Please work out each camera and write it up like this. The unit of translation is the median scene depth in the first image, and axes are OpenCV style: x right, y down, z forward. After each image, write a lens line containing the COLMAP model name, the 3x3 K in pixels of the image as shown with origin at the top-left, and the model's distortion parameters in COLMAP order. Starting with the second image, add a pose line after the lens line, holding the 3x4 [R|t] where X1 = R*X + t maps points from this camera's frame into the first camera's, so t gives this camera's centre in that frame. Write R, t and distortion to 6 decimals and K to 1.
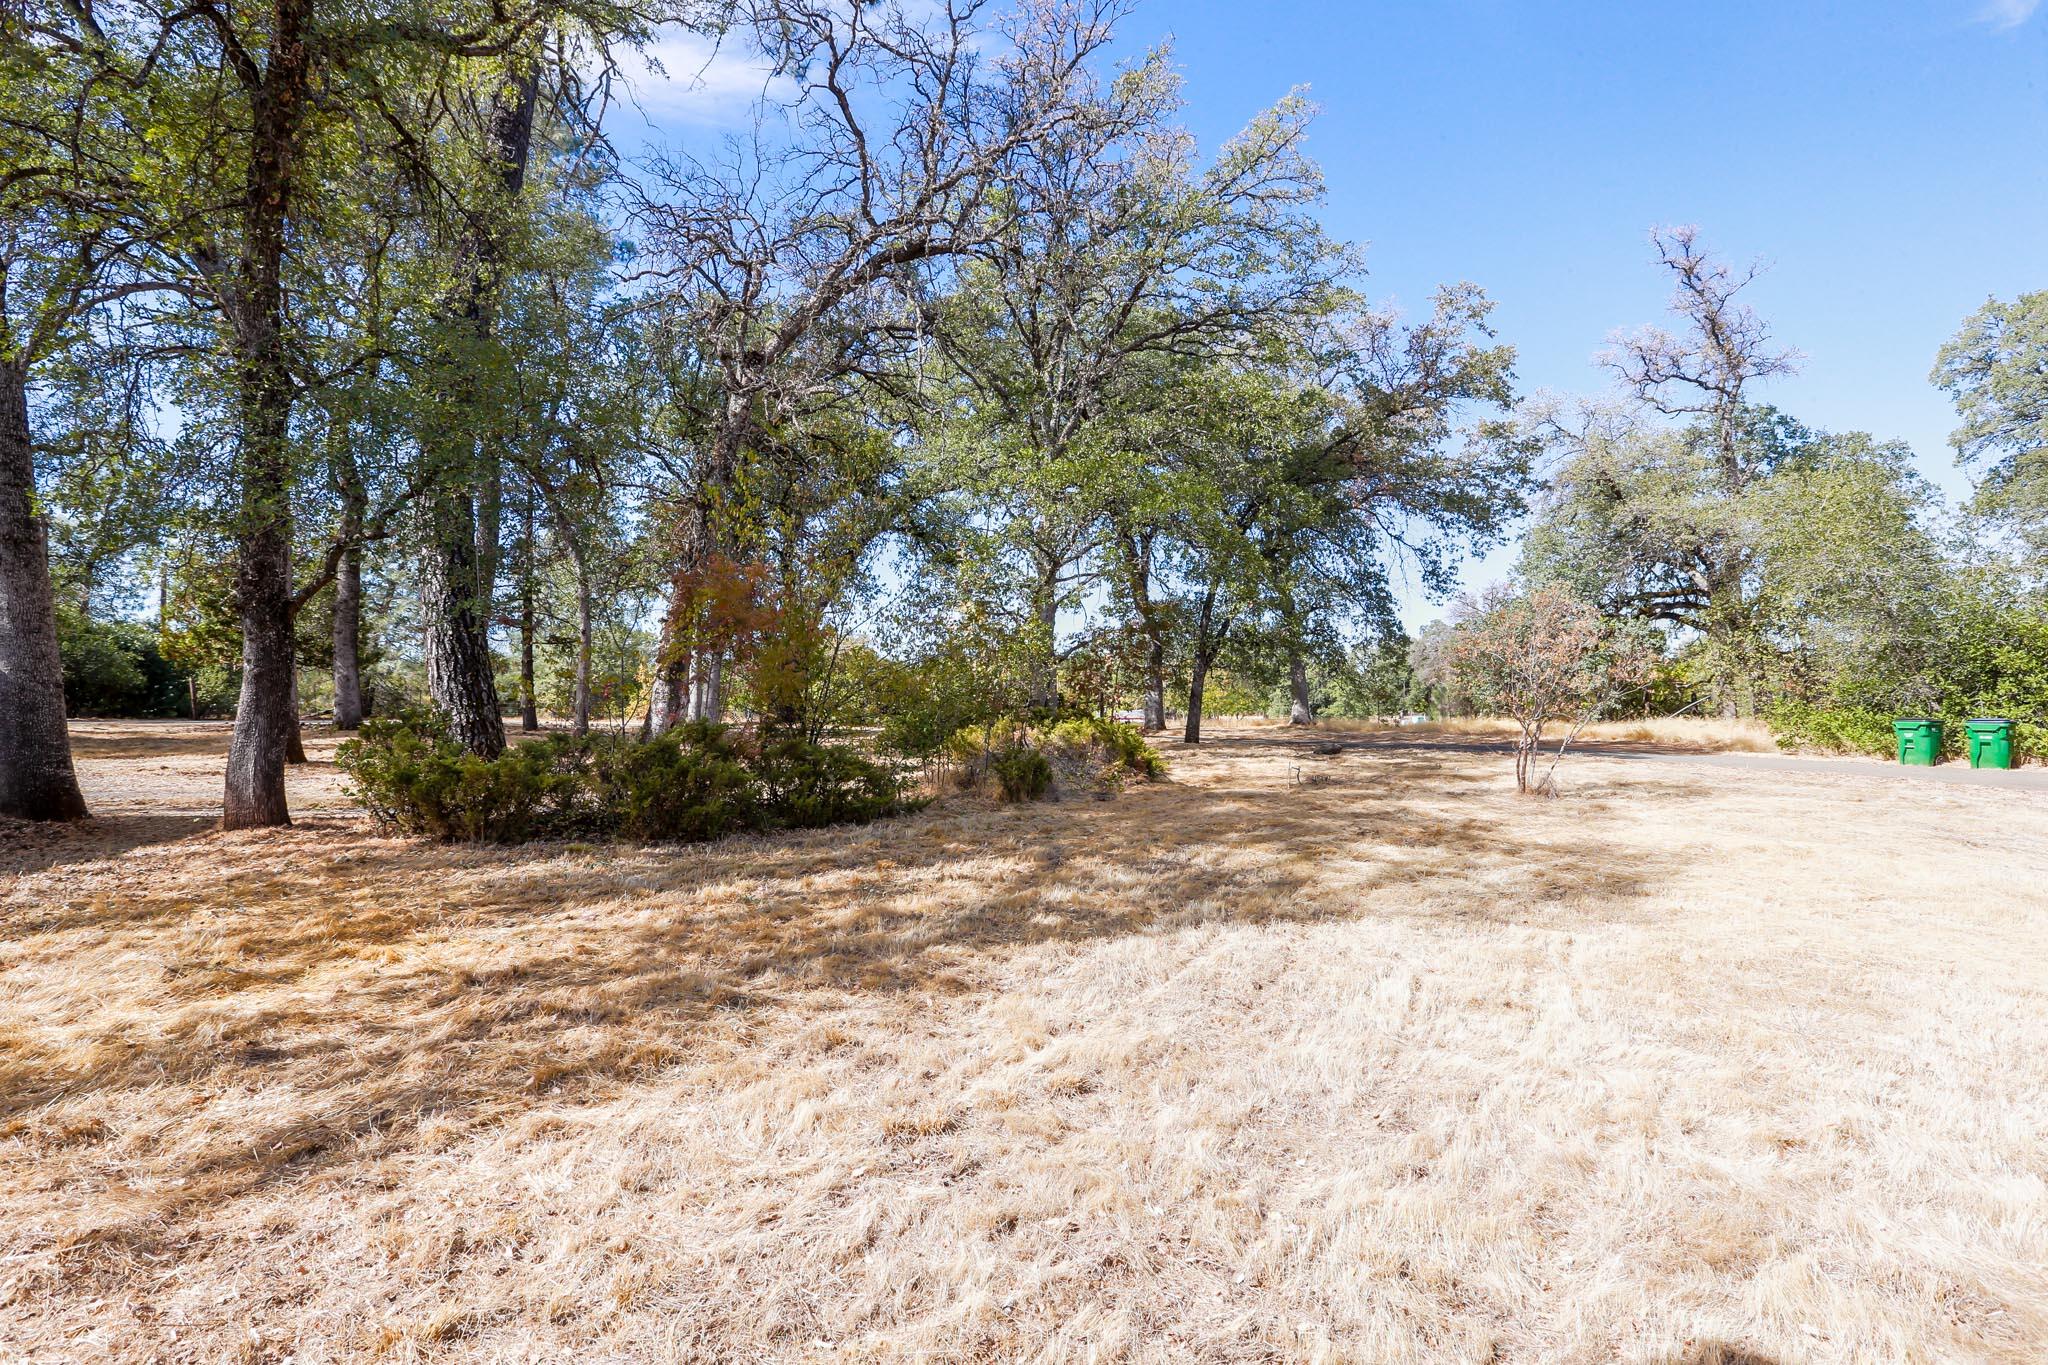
lens RADIAL K [[980.0, 0, 979.2], [0, 980.0, 707.4], [0, 0, 1]] dist [-0.057812, 0.020180]
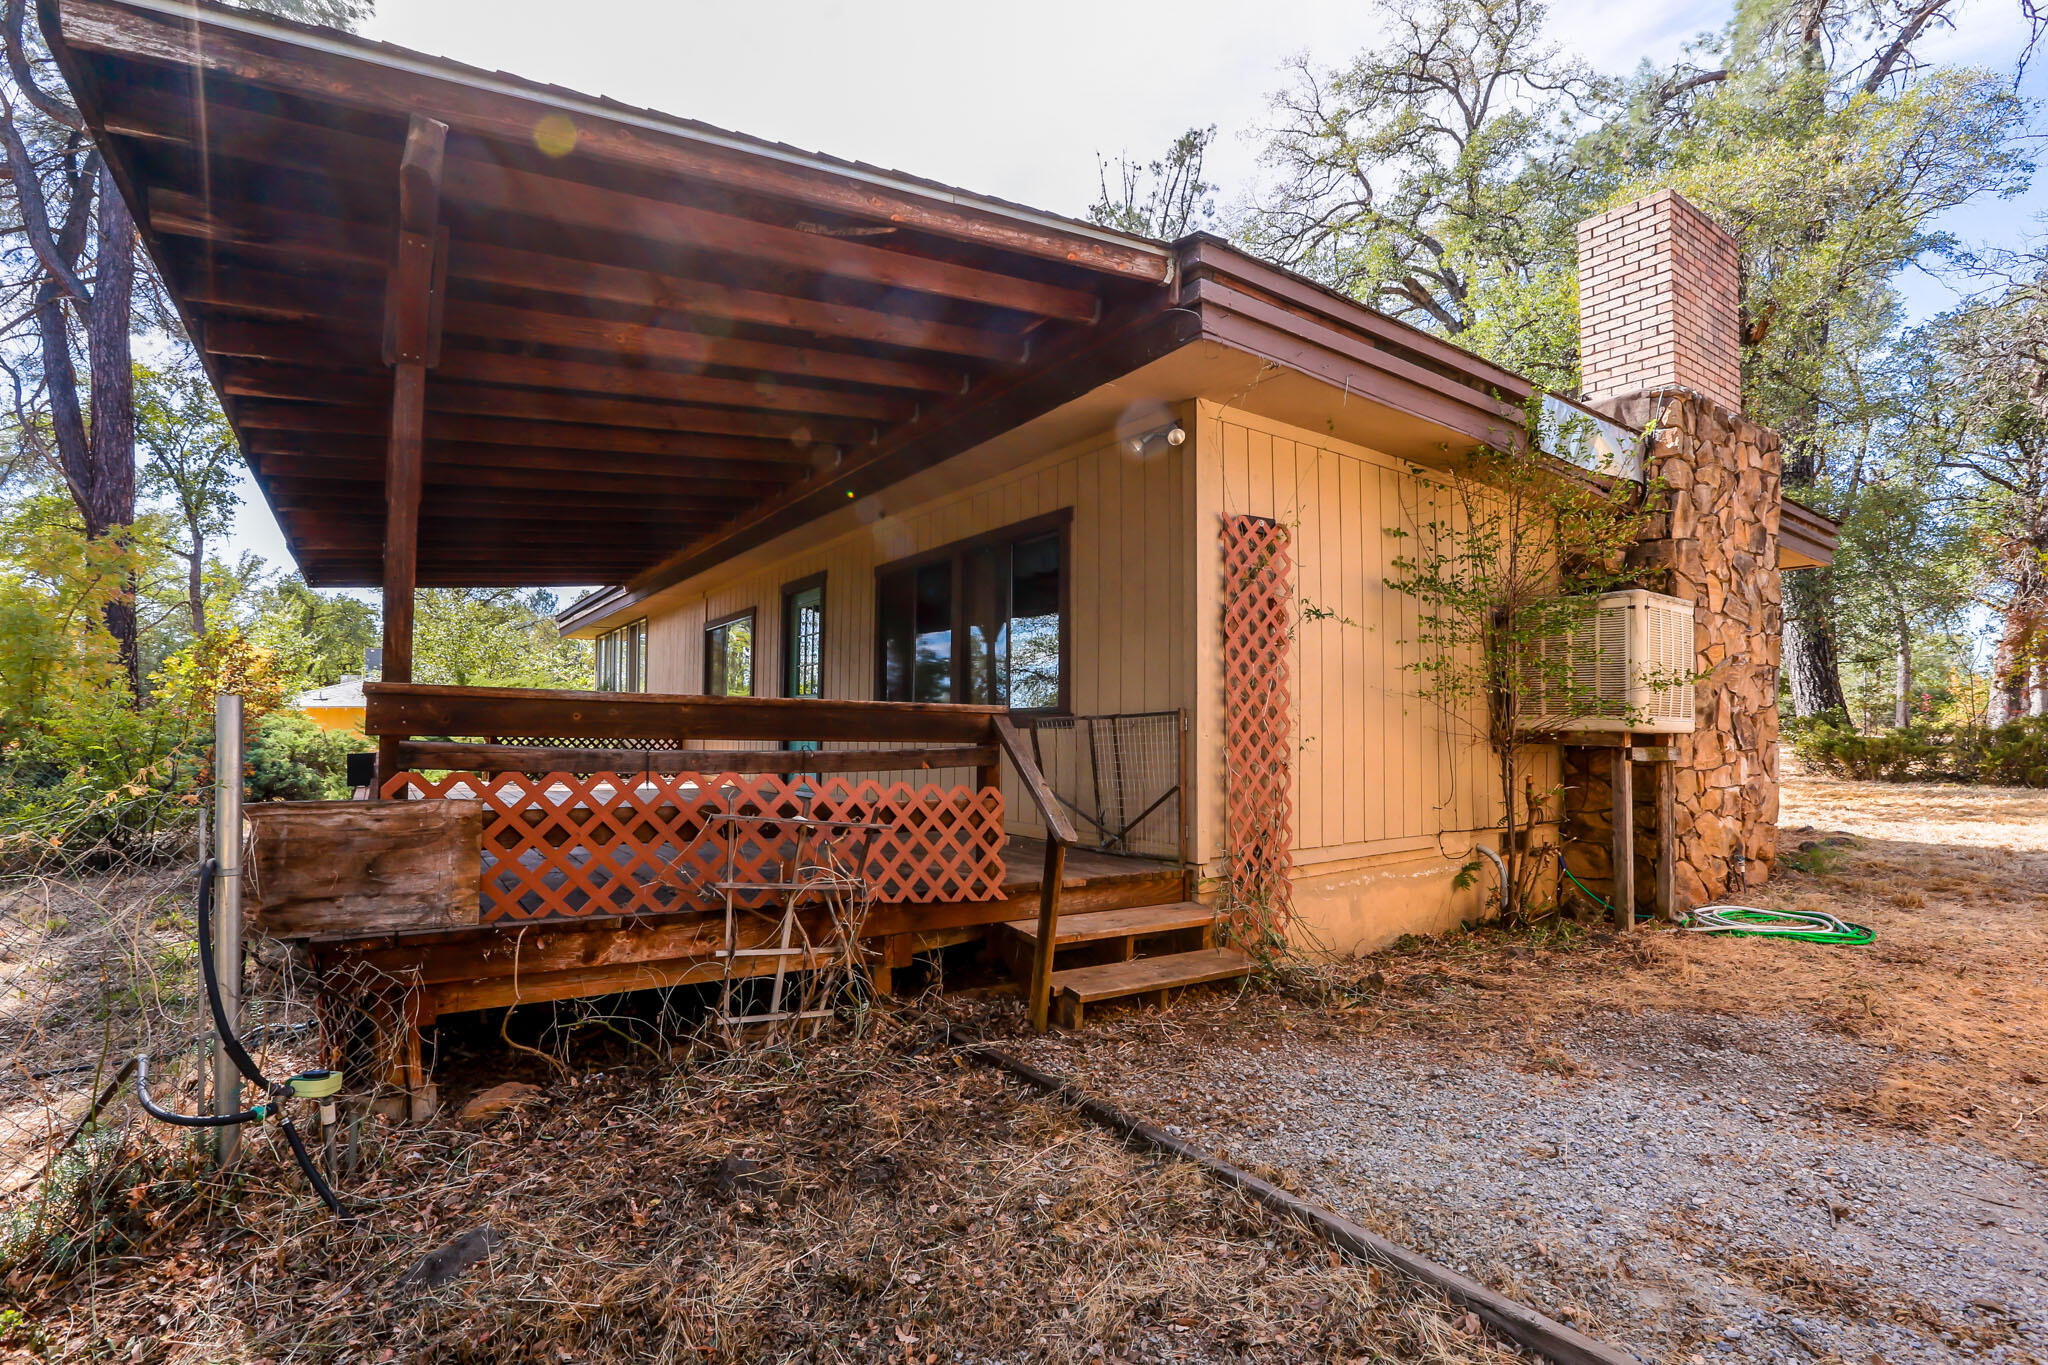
lens RADIAL K [[980.0, 0, 979.2], [0, 980.0, 707.4], [0, 0, 1]] dist [-0.057812, 0.020180]
pose [[0.427236, -0.024357, -0.903812, 0.505882], [0.002348, 0.999664, -0.025830, 0.056260], [0.904137, 0.008914, 0.427149, -1.721208]]
